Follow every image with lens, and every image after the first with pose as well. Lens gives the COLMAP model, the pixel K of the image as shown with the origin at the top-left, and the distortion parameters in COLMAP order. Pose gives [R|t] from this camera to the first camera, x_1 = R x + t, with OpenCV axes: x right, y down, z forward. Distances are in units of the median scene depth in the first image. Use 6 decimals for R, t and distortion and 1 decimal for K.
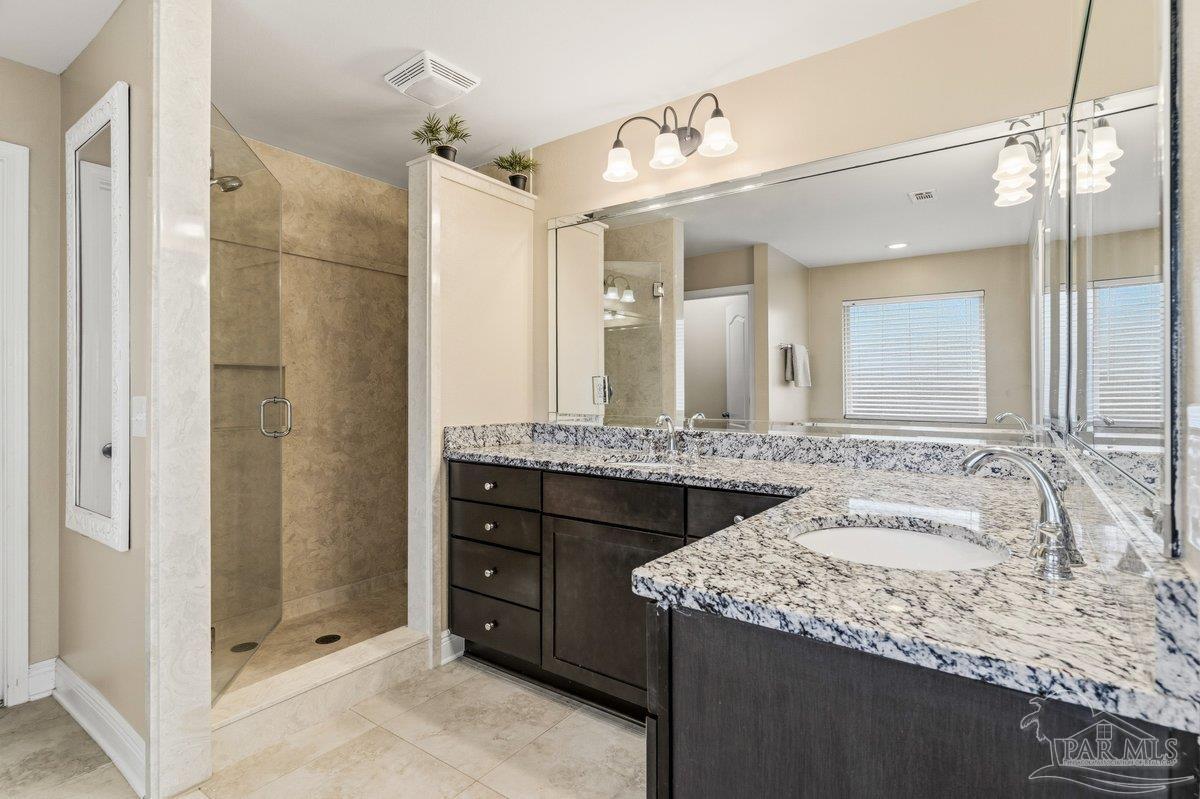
lens RADIAL K [[573.6, 0, 620.6], [0, 573.6, 392.5], [0, 0, 1]] dist [0.002342, 0.000380]
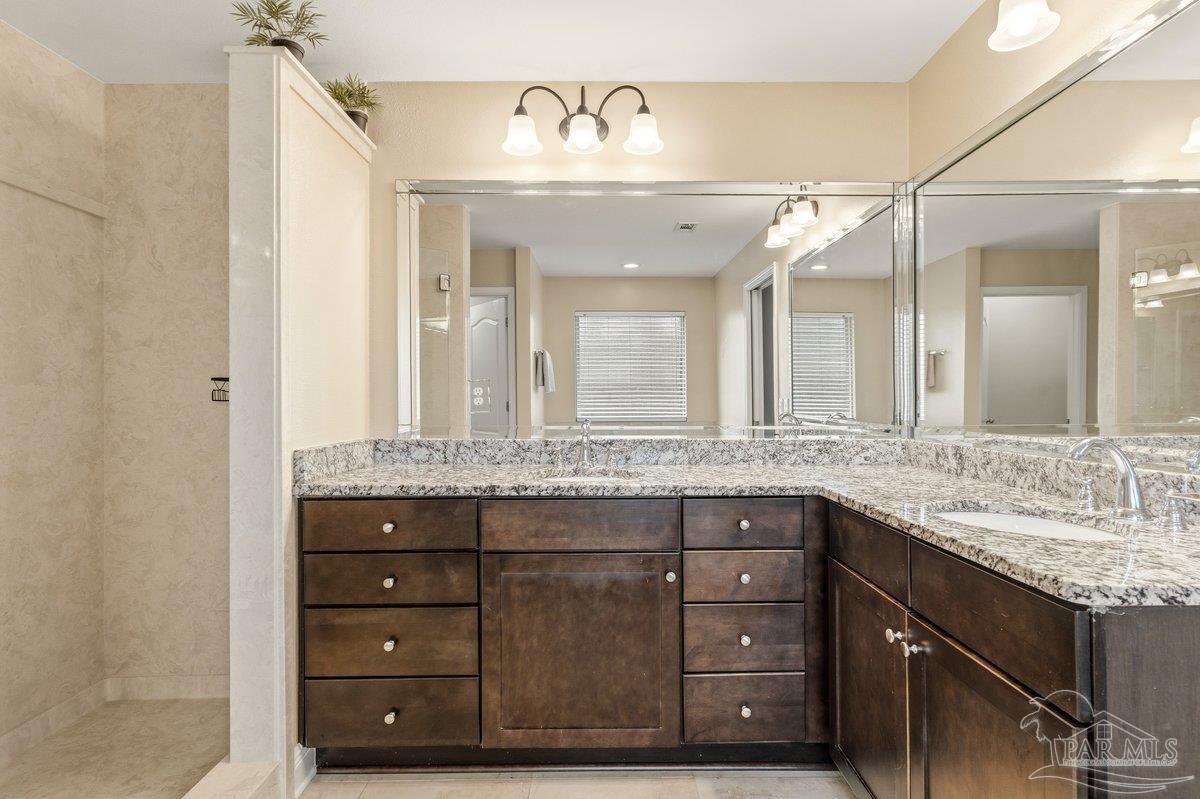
lens RADIAL K [[573.6, 0, 603.0], [0, 573.6, 397.9], [0, 0, 1]] dist [0.002342, 0.000380]
pose [[0.814908, -0.006222, 0.579556, -0.427473], [0.005481, 0.999980, 0.003028, -0.003716], [-0.579564, 0.000709, 0.814927, 0.238085]]
